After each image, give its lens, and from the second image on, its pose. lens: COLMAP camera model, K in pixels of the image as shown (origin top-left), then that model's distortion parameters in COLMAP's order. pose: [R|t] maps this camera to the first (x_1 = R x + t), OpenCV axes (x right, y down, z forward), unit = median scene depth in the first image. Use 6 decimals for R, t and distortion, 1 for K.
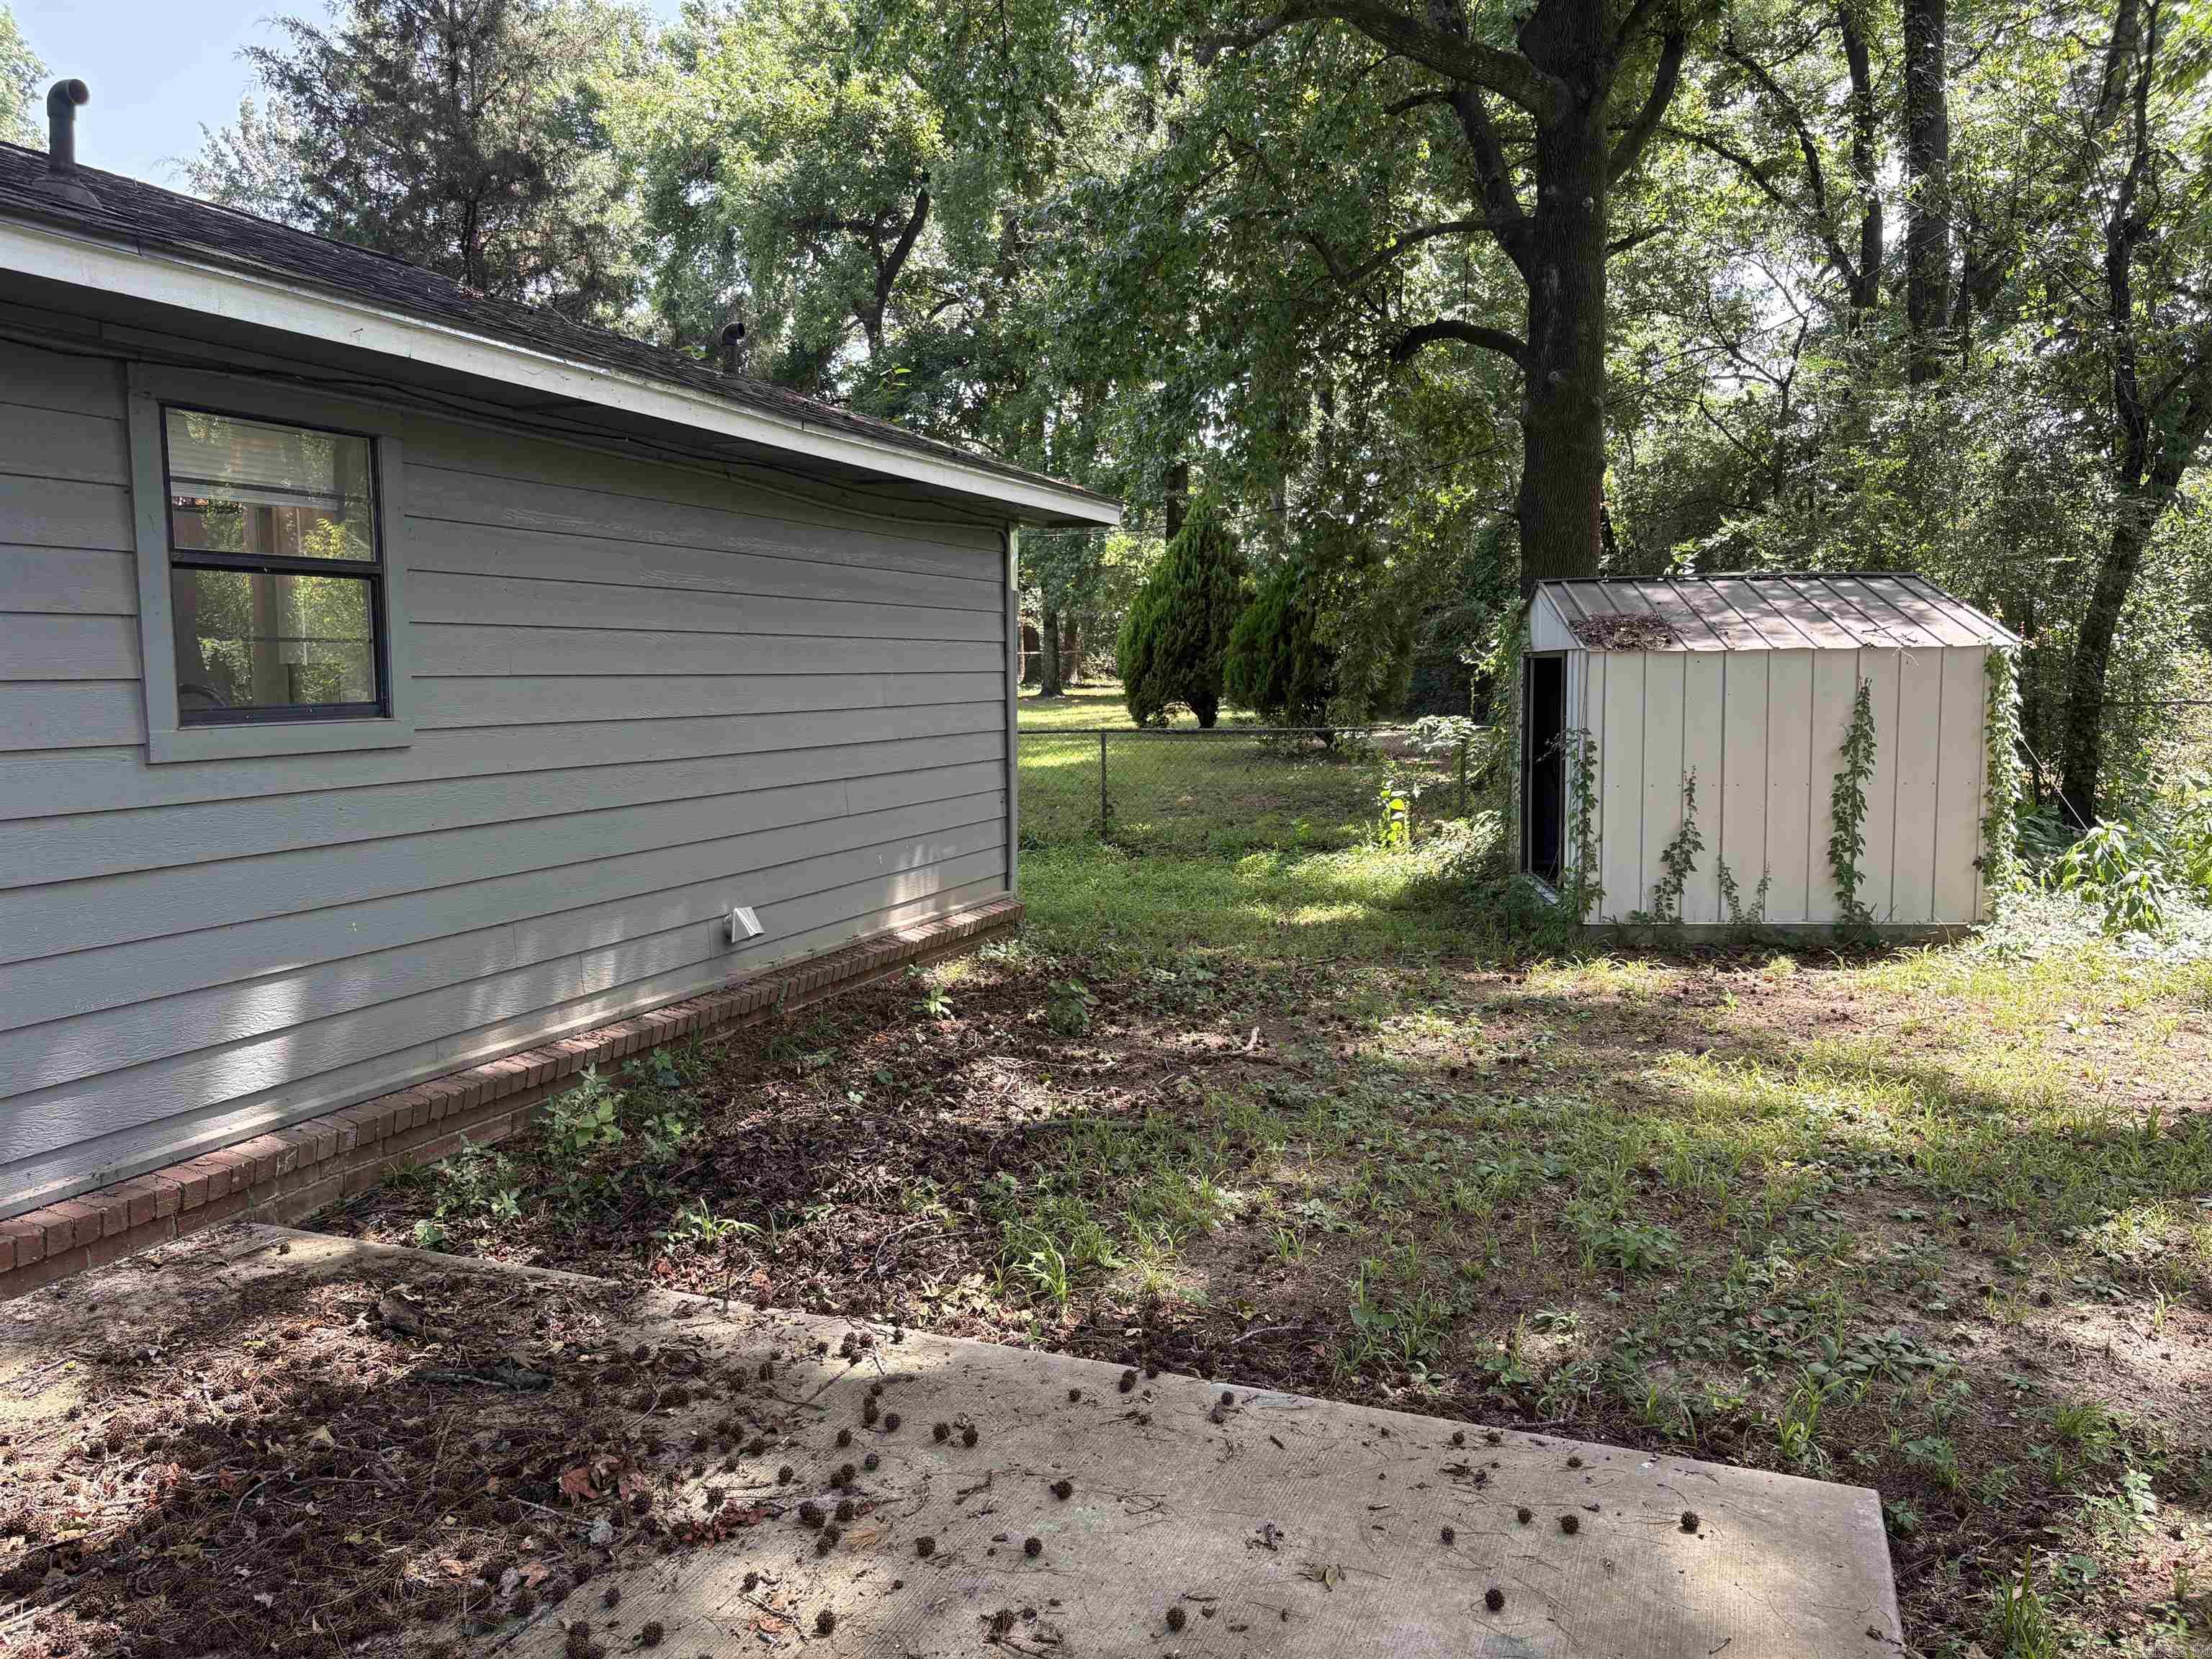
lens RADIAL K [[1673.2, 0, 1103.0], [0, 1673.2, 832.4], [0, 0, 1]] dist [0.039976, -0.051507]
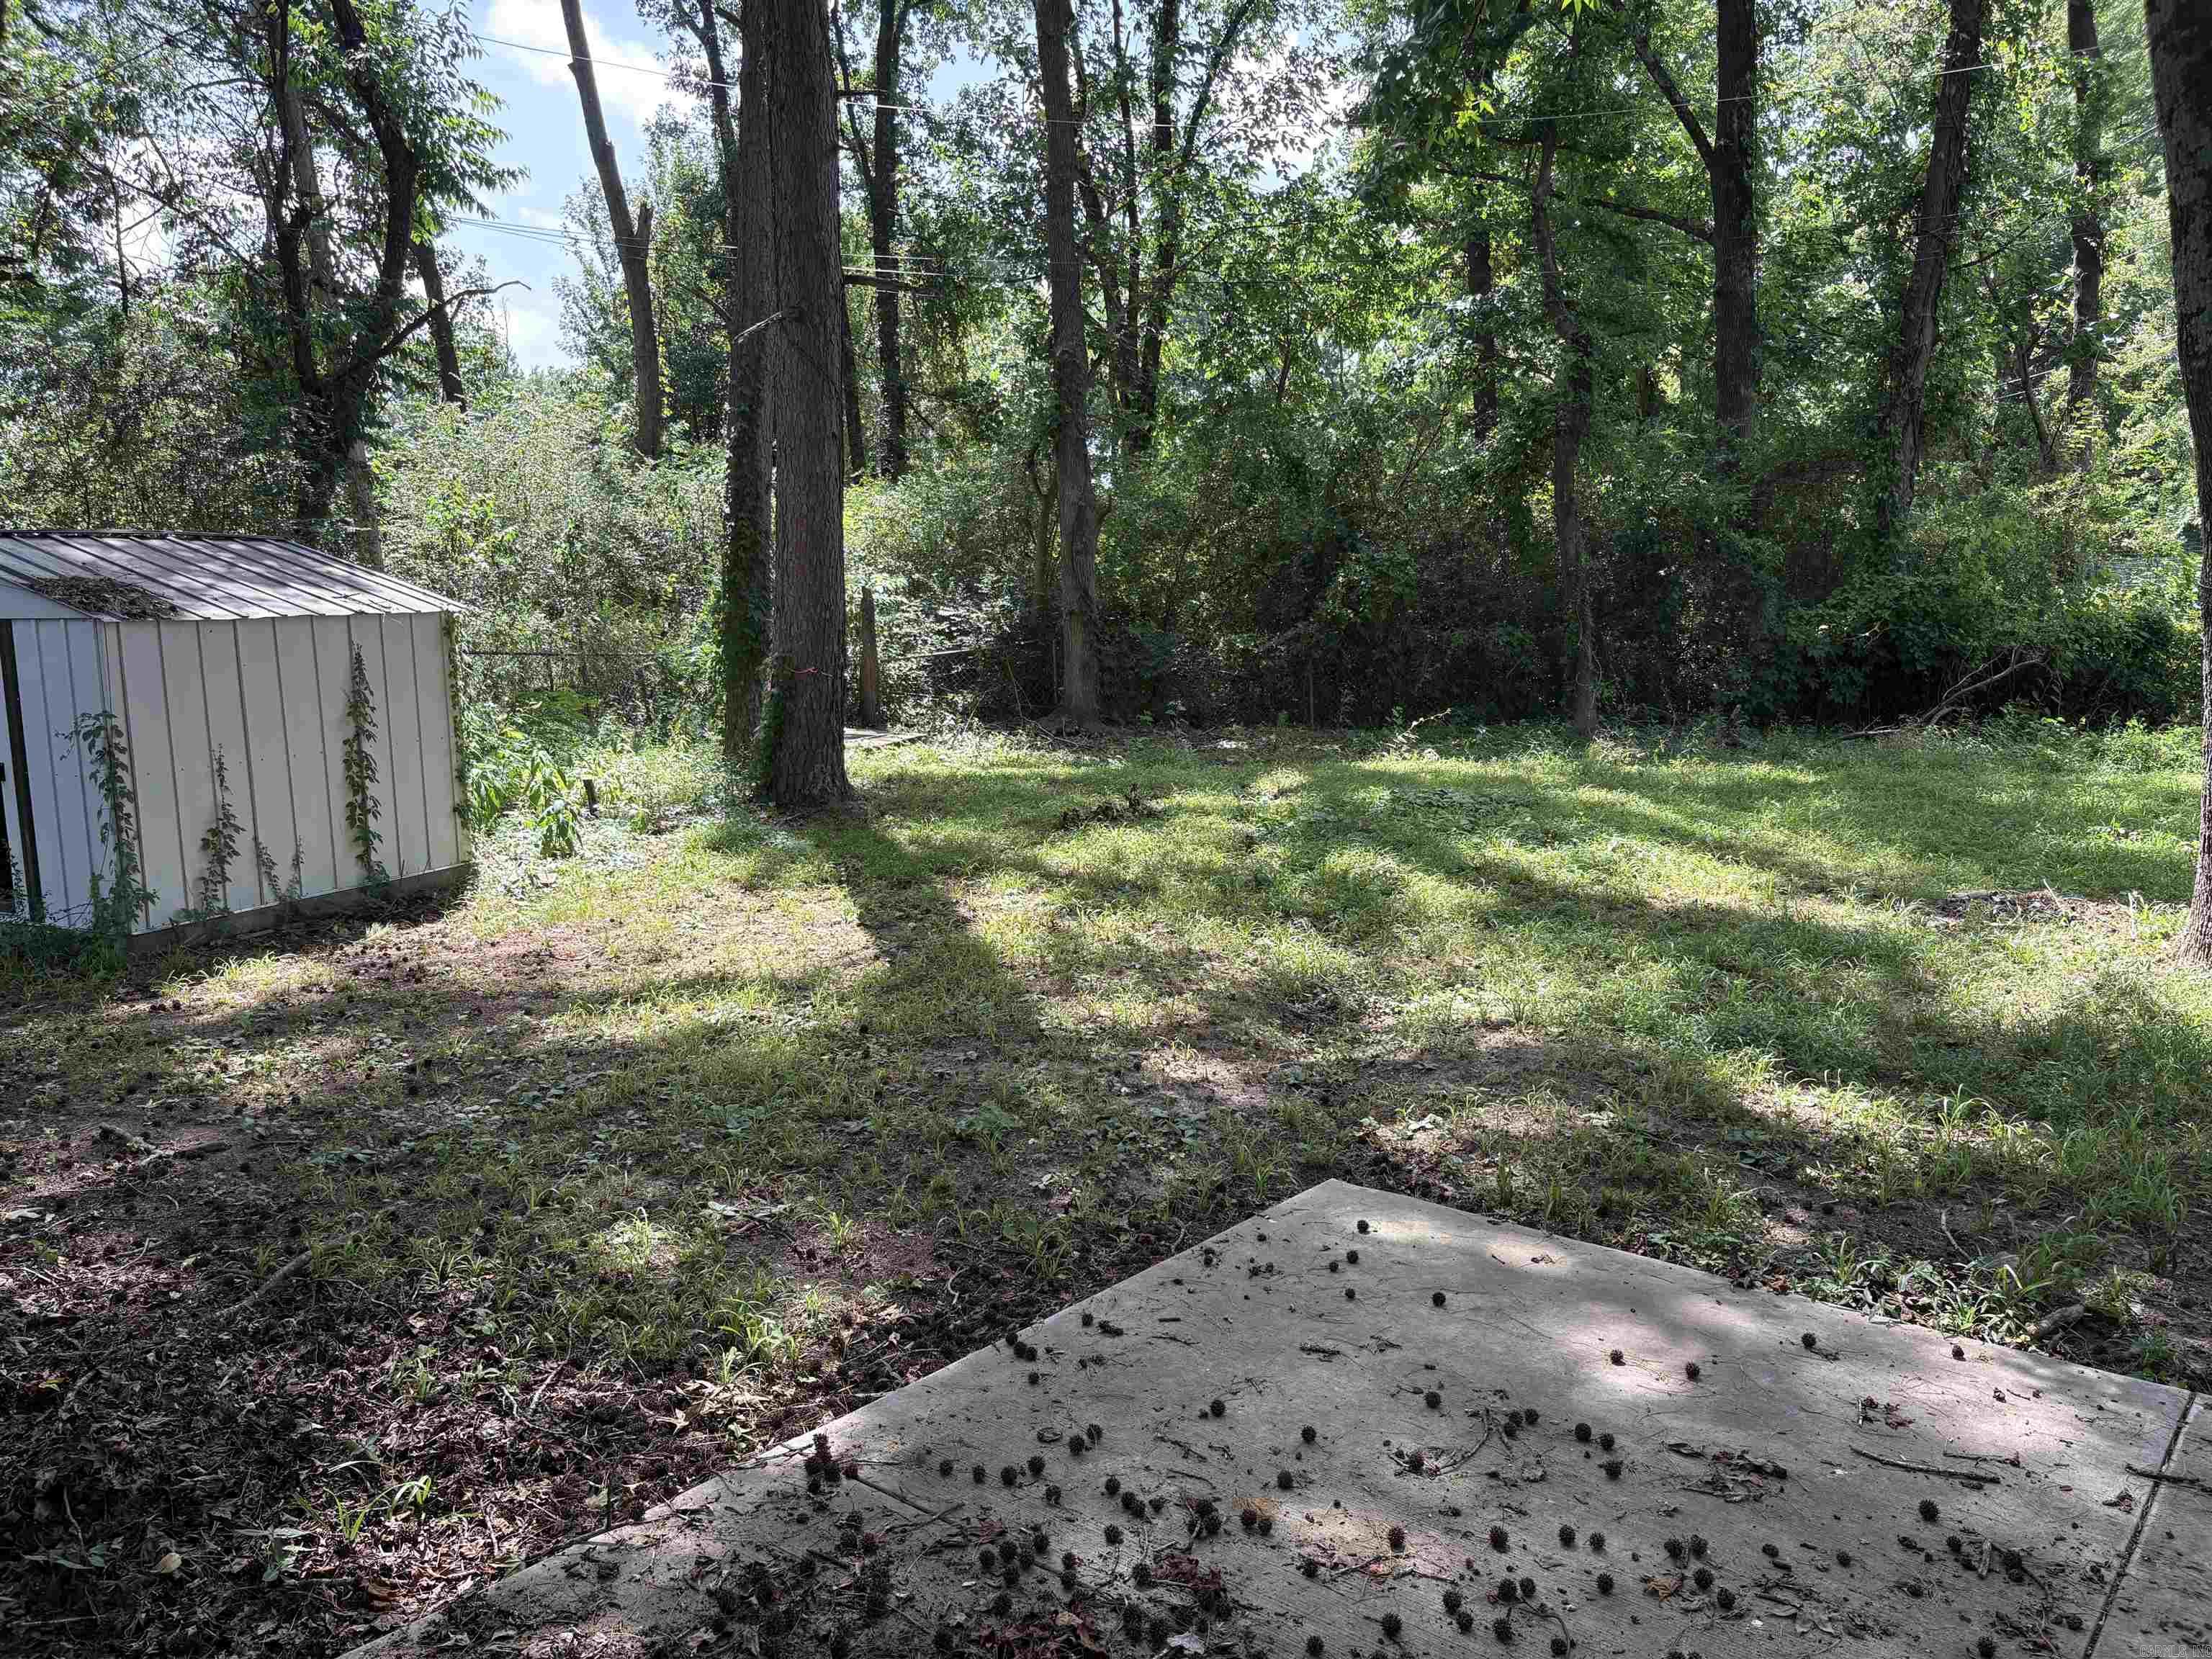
lens RADIAL K [[1673.2, 0, 1086.9], [0, 1673.2, 812.0], [0, 0, 1]] dist [0.039976, -0.051507]
pose [[0.353324, -0.127493, 0.926773, -0.348366], [0.108498, 0.989569, 0.094768, -0.038746], [-0.929188, 0.067069, 0.363472, 0.218184]]
